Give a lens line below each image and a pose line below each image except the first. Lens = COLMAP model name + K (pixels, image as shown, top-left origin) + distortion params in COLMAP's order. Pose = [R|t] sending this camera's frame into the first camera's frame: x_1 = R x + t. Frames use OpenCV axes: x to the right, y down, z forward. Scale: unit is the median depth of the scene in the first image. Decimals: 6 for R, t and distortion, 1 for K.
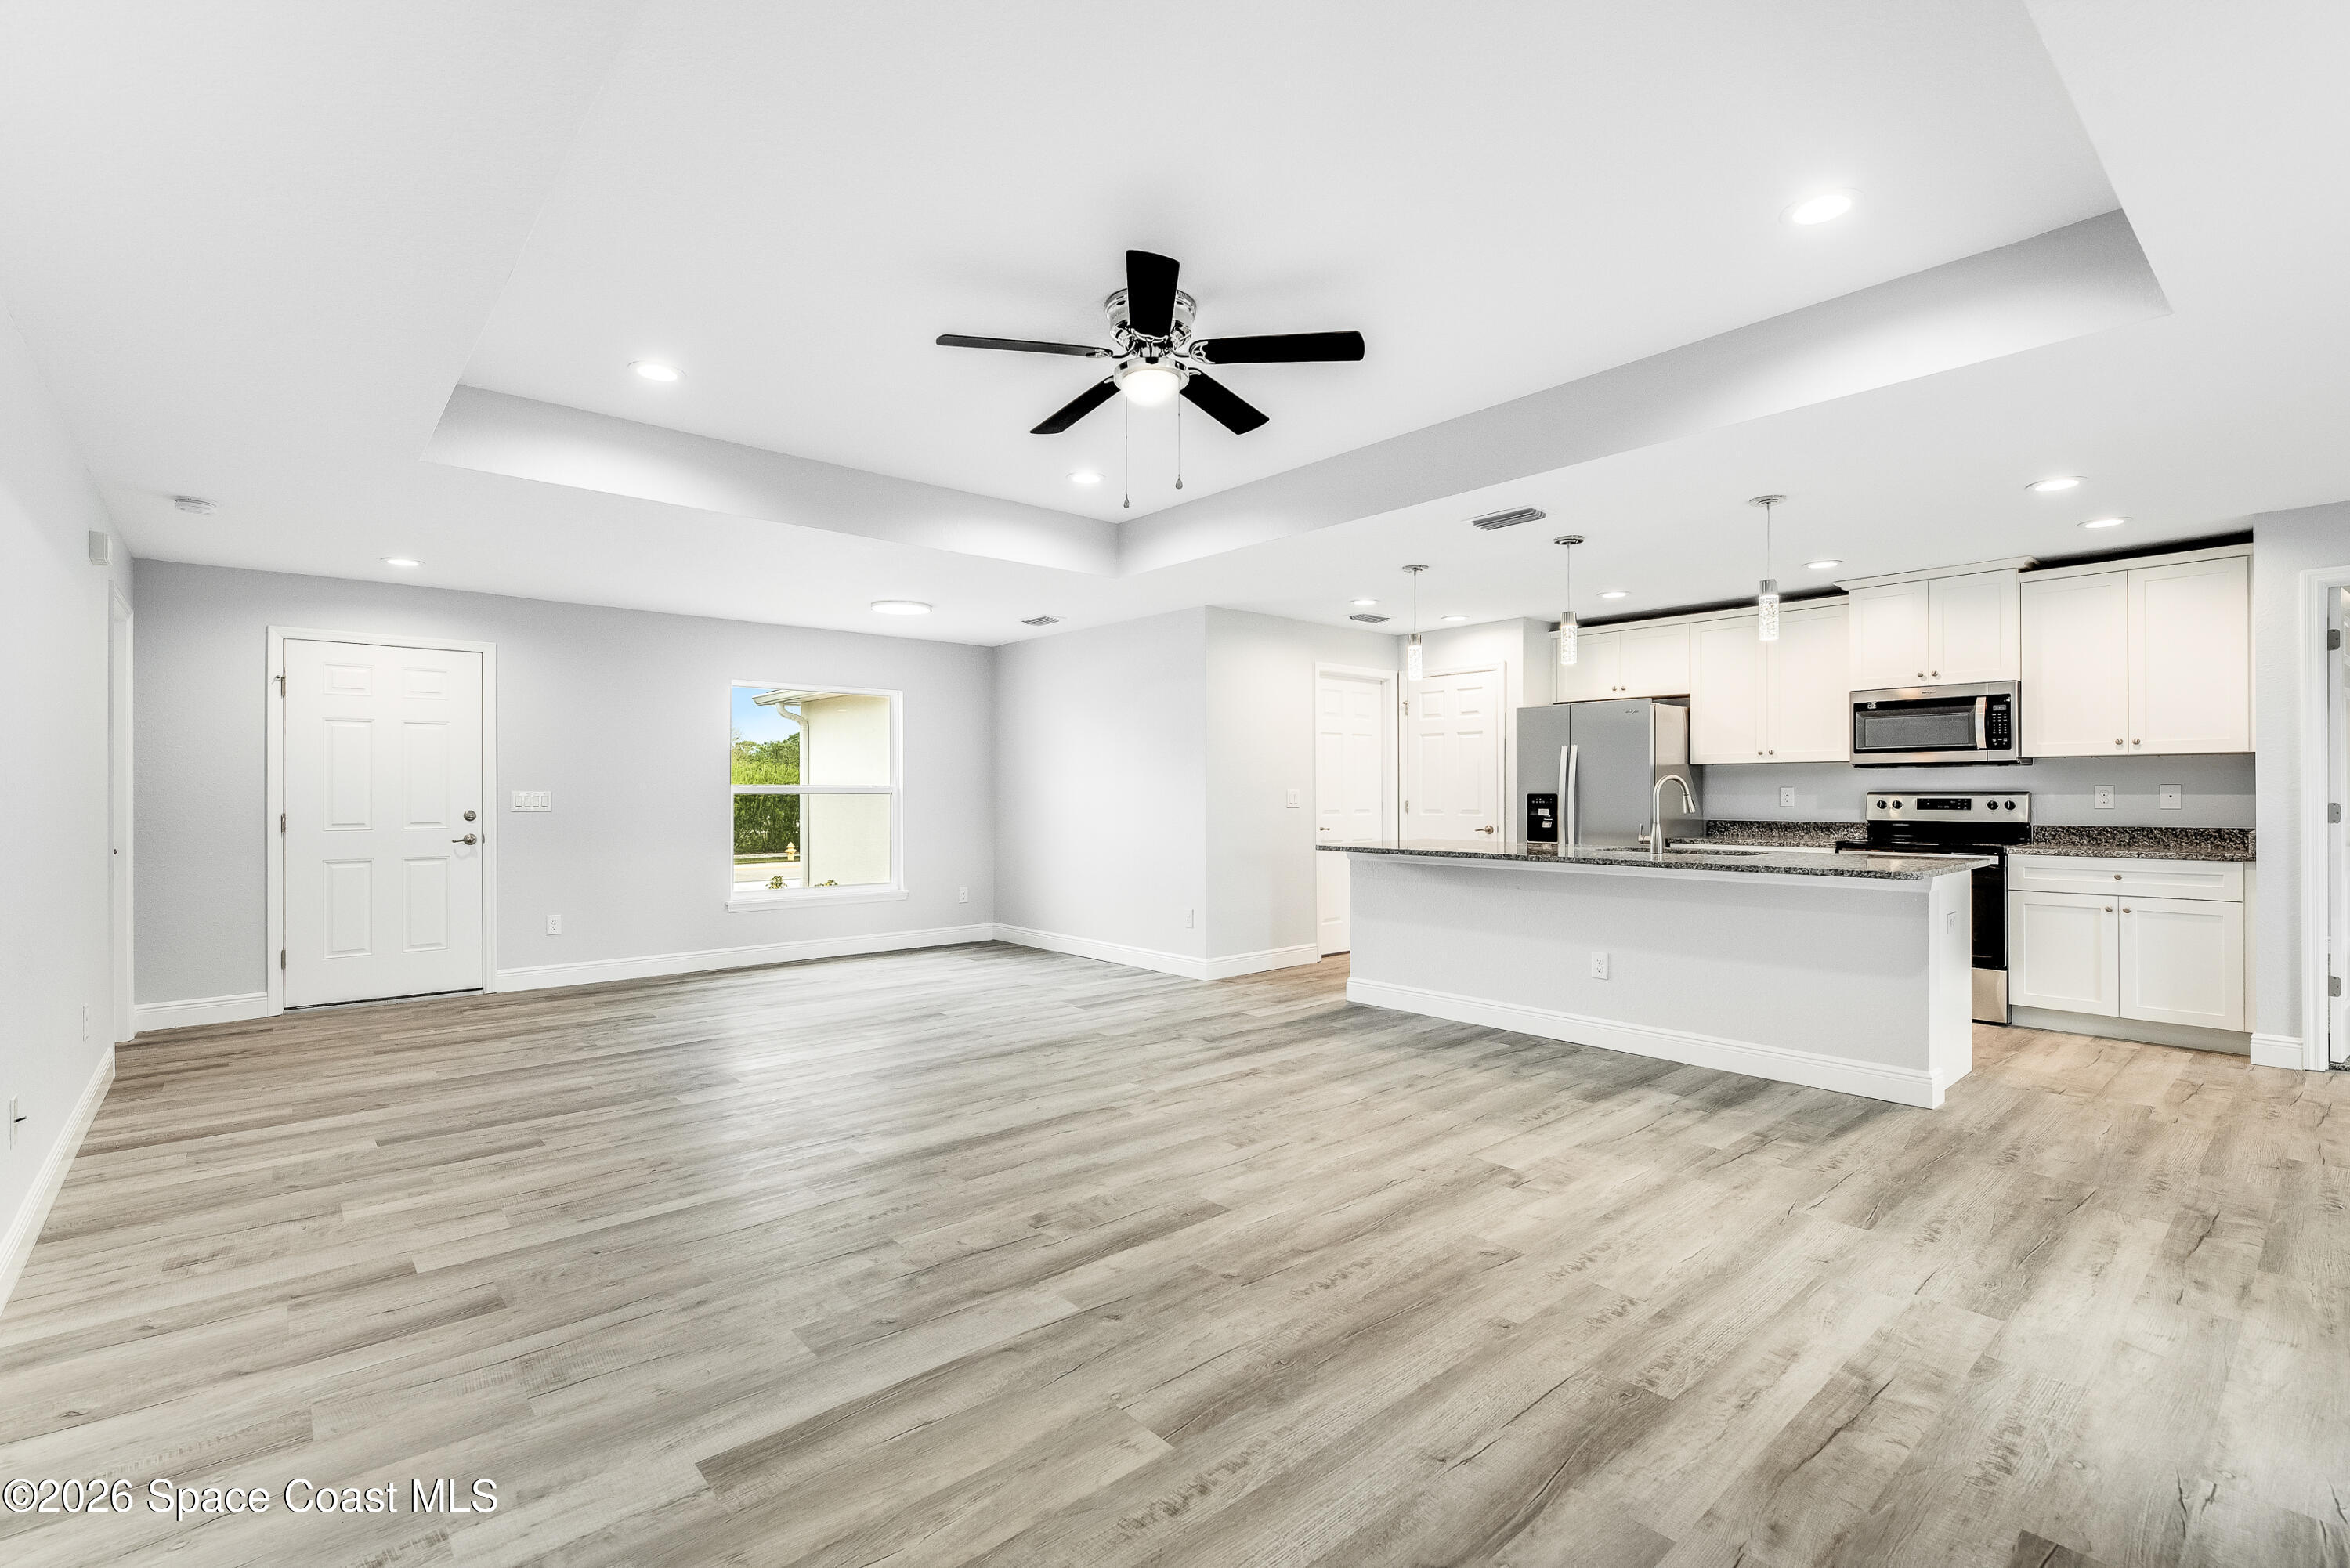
lens RADIAL K [[1058.8, 0, 1178.8], [0, 1058.8, 783.2], [0, 0, 1]] dist [-0.002438, -0.002280]
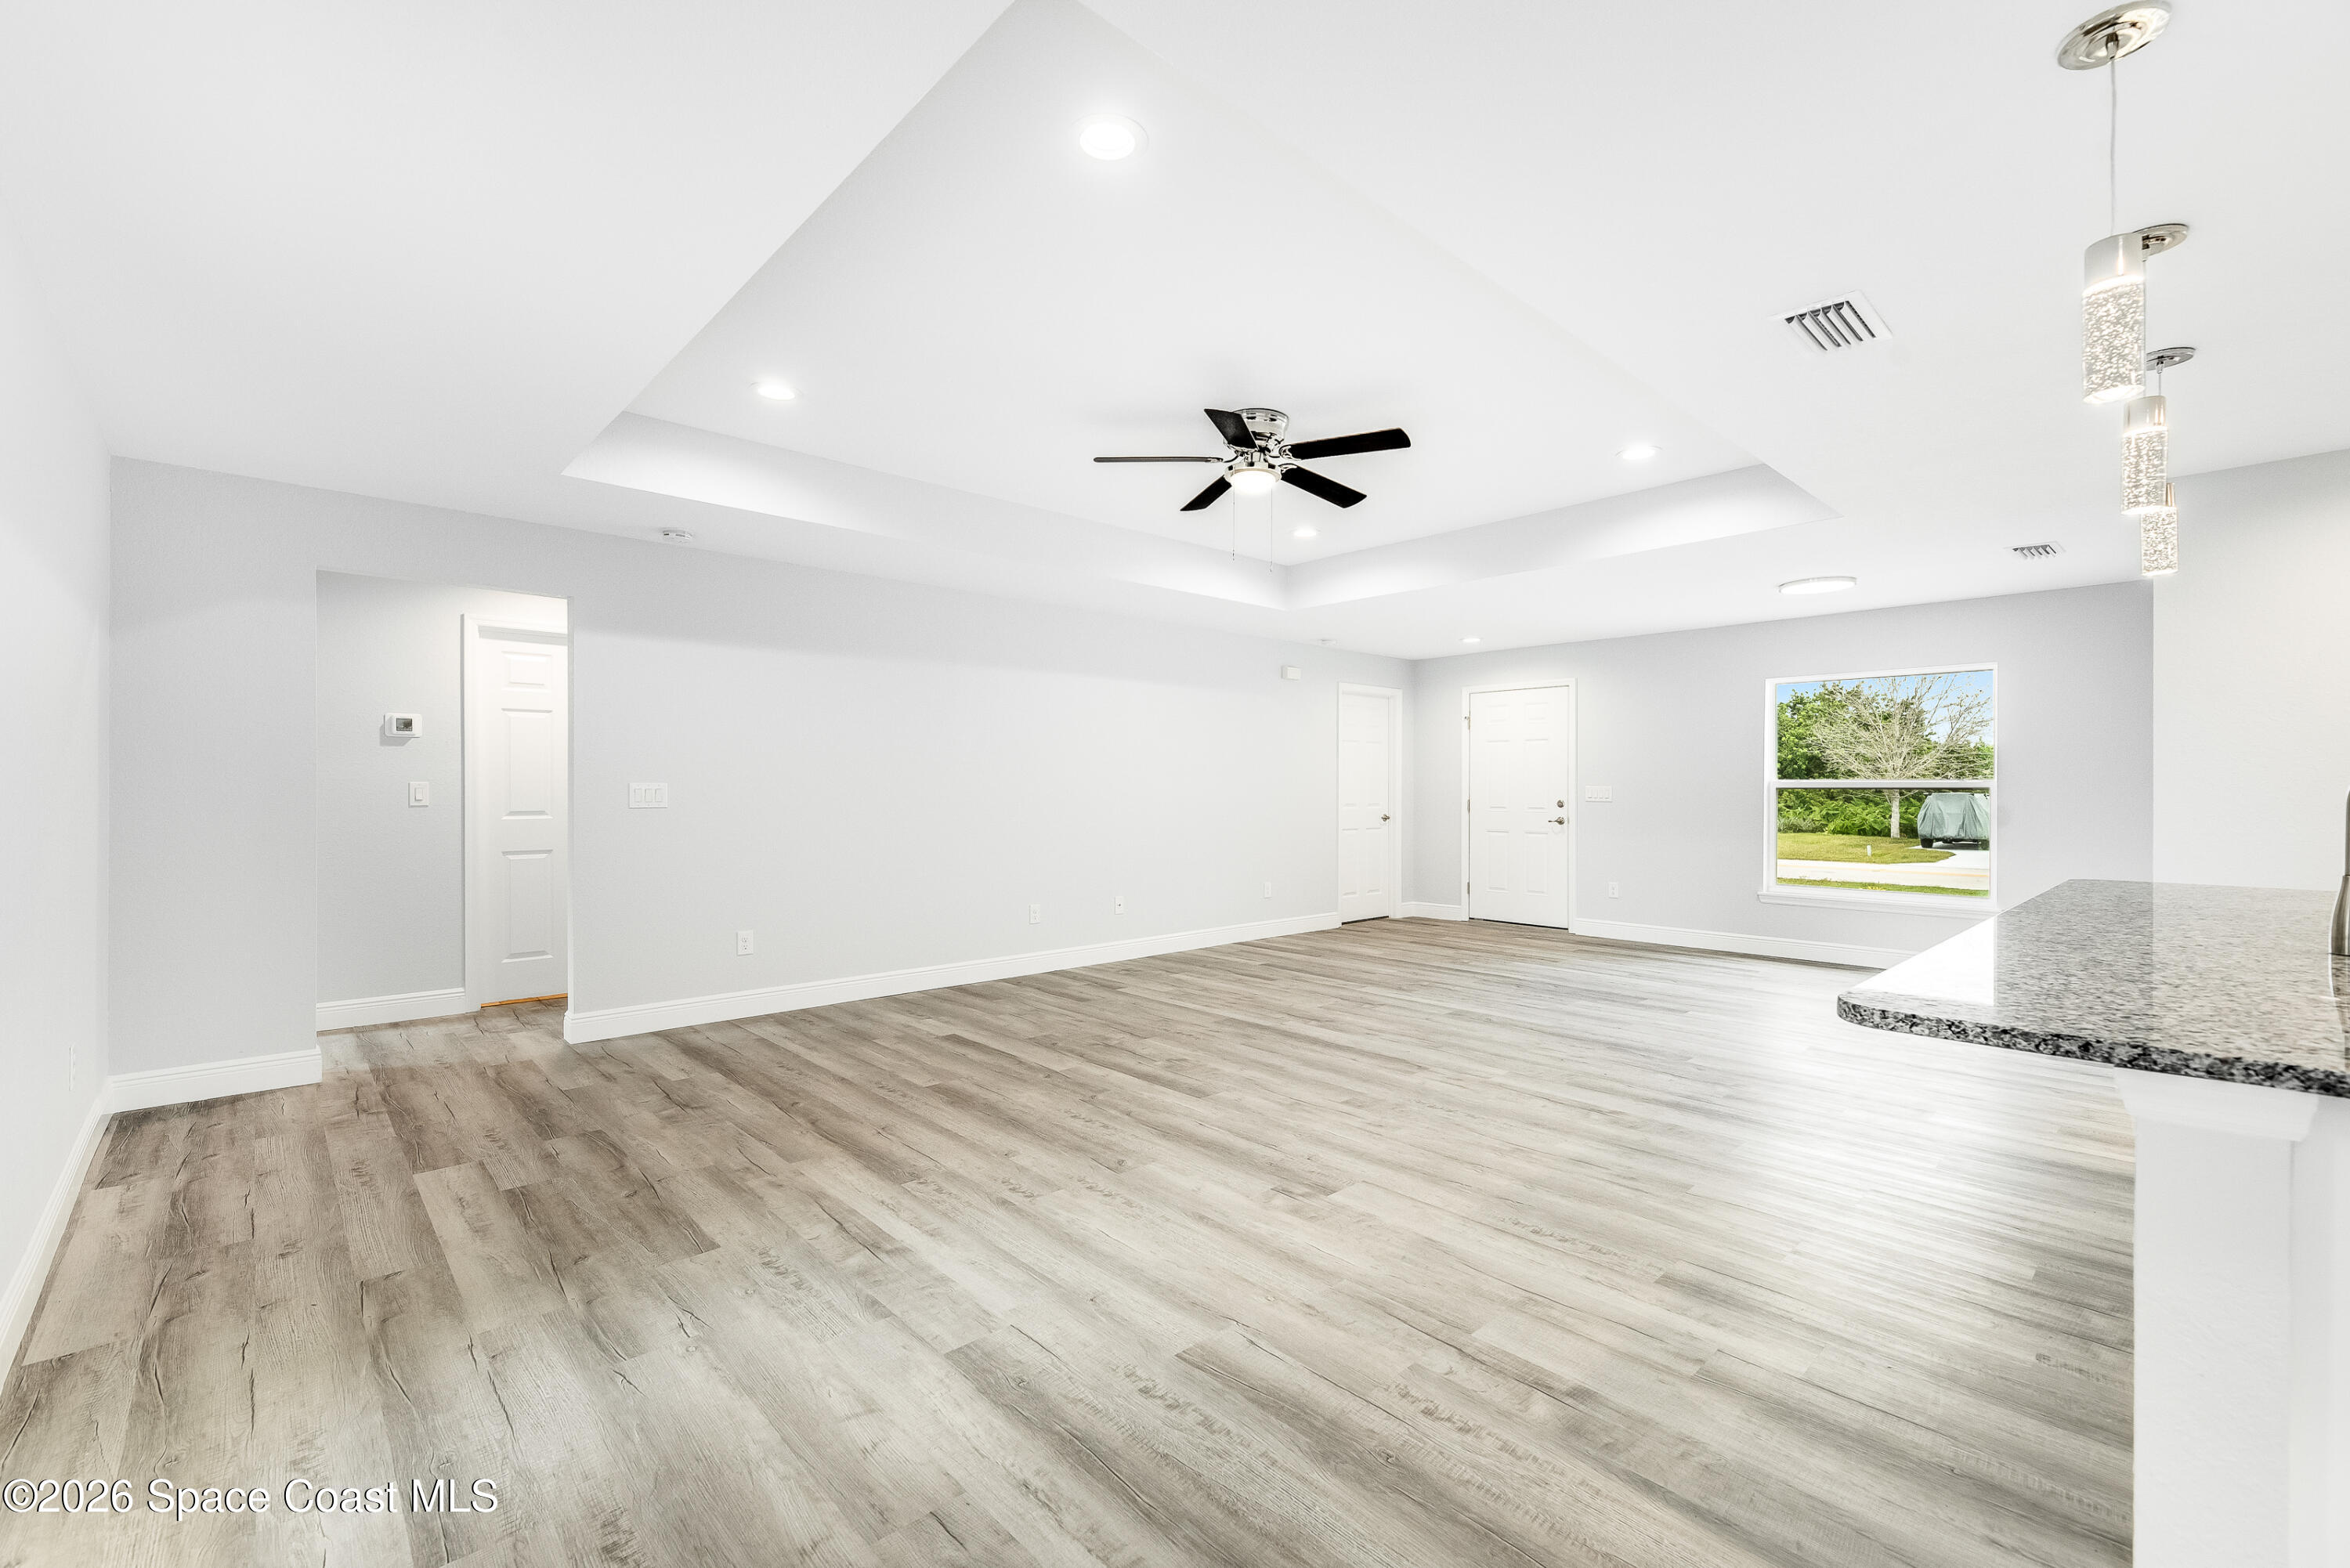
lens RADIAL K [[1006.1, 0, 1175.4], [0, 1006.1, 788.4], [0, 0, 1]] dist [-0.004114, -0.000080]
pose [[0.024920, 0.006570, -0.999668, 1.366965], [0.003597, 0.999971, 0.006662, -0.001163], [0.999683, -0.003762, 0.024896, 0.964414]]
